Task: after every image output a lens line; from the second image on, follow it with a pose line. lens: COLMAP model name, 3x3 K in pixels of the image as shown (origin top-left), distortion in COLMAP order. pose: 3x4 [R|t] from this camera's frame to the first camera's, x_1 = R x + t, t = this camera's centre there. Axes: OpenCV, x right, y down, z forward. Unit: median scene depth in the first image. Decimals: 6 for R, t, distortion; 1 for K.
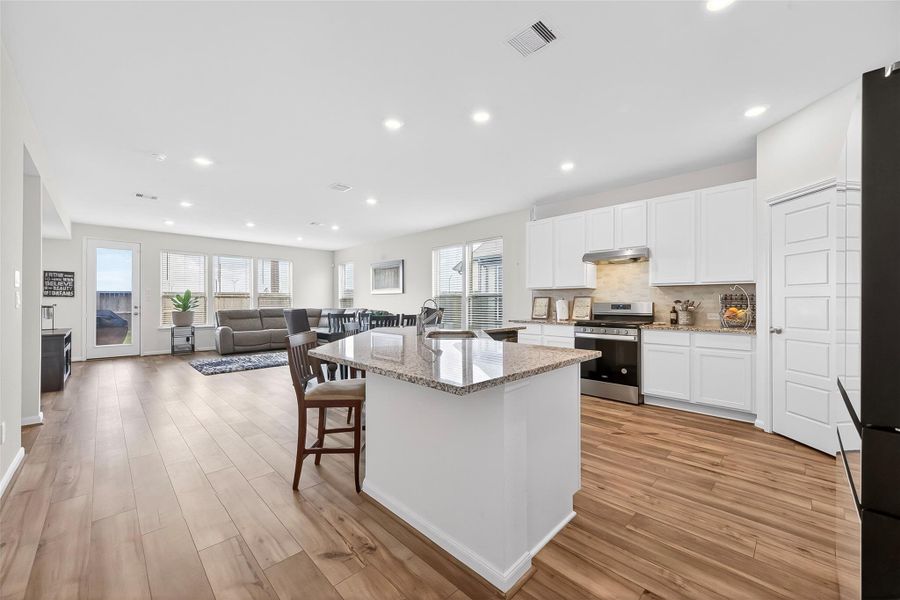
lens RADIAL K [[350.5, 0, 450.0], [0, 350.5, 300.0], [0, 0, 1]] dist [0.005438, -0.000251]
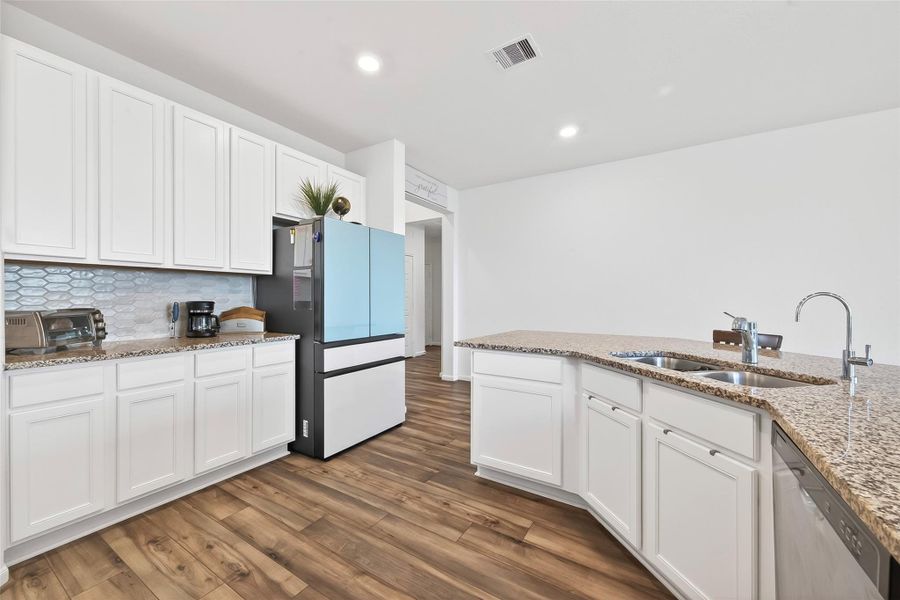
lens RADIAL K [[351.6, 0, 449.3], [0, 351.6, 298.9], [0, 0, 1]] dist [0.000475, 0.000171]
pose [[-0.973999, -0.000535, -0.226550, 0.331322], [0.000679, 0.999986, -0.005279, 0.005309], [0.226549, -0.005296, -0.973985, 0.995395]]
